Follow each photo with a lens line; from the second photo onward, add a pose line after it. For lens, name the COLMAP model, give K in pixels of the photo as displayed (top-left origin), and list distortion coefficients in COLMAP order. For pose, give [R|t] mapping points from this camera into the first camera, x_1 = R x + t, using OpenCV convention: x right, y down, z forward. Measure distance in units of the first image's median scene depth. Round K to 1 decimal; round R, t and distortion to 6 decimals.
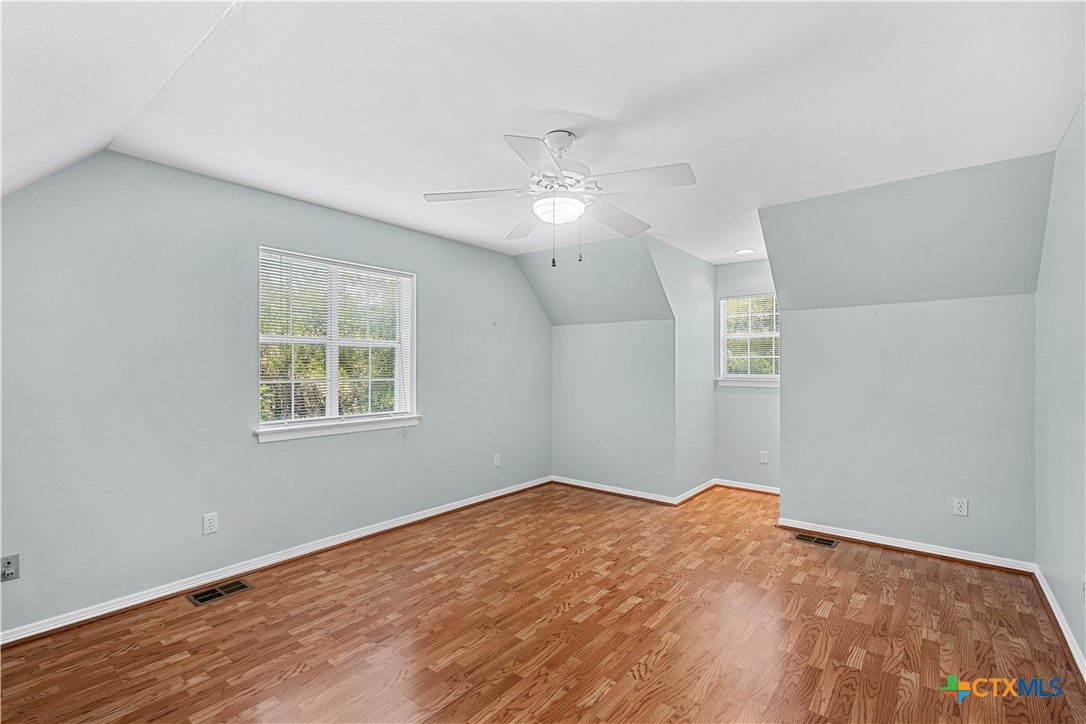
lens RADIAL K [[489.2, 0, 533.8], [0, 489.2, 361.4], [0, 0, 1]] dist [0.000801, -0.003699]
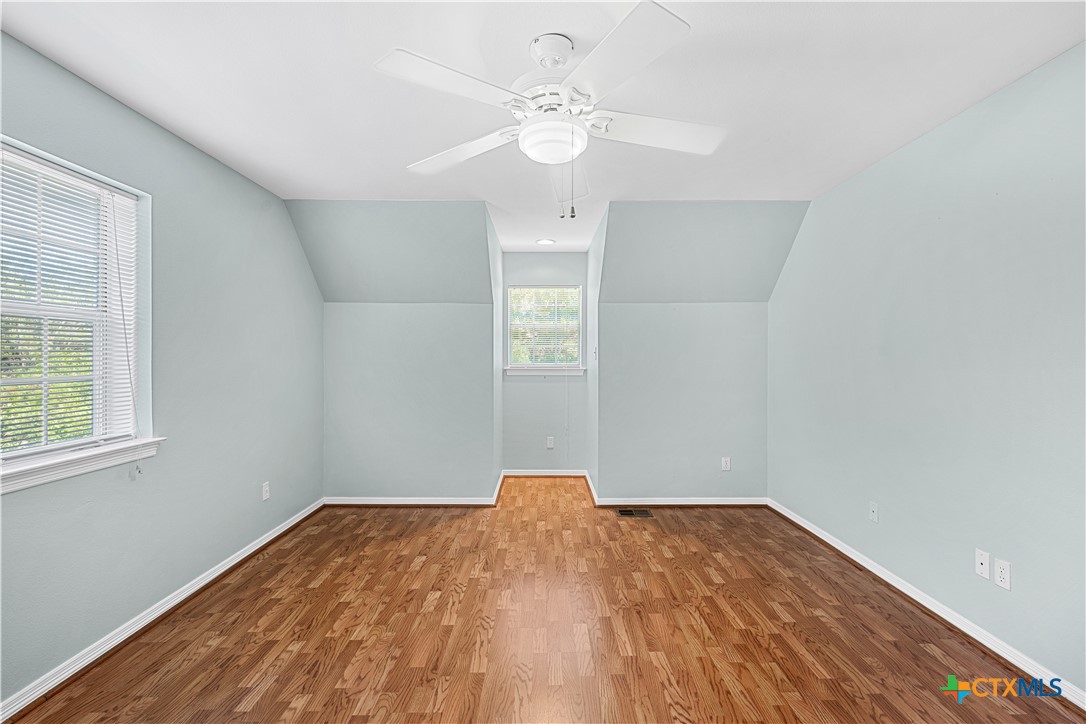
lens RADIAL K [[489.2, 0, 544.8], [0, 489.2, 357.0], [0, 0, 1]] dist [0.000801, -0.003699]
pose [[0.767270, -0.002168, 0.641321, -0.281439], [-0.005568, 0.999934, 0.010043, 0.004433], [-0.641300, -0.011276, 0.767207, 0.283212]]
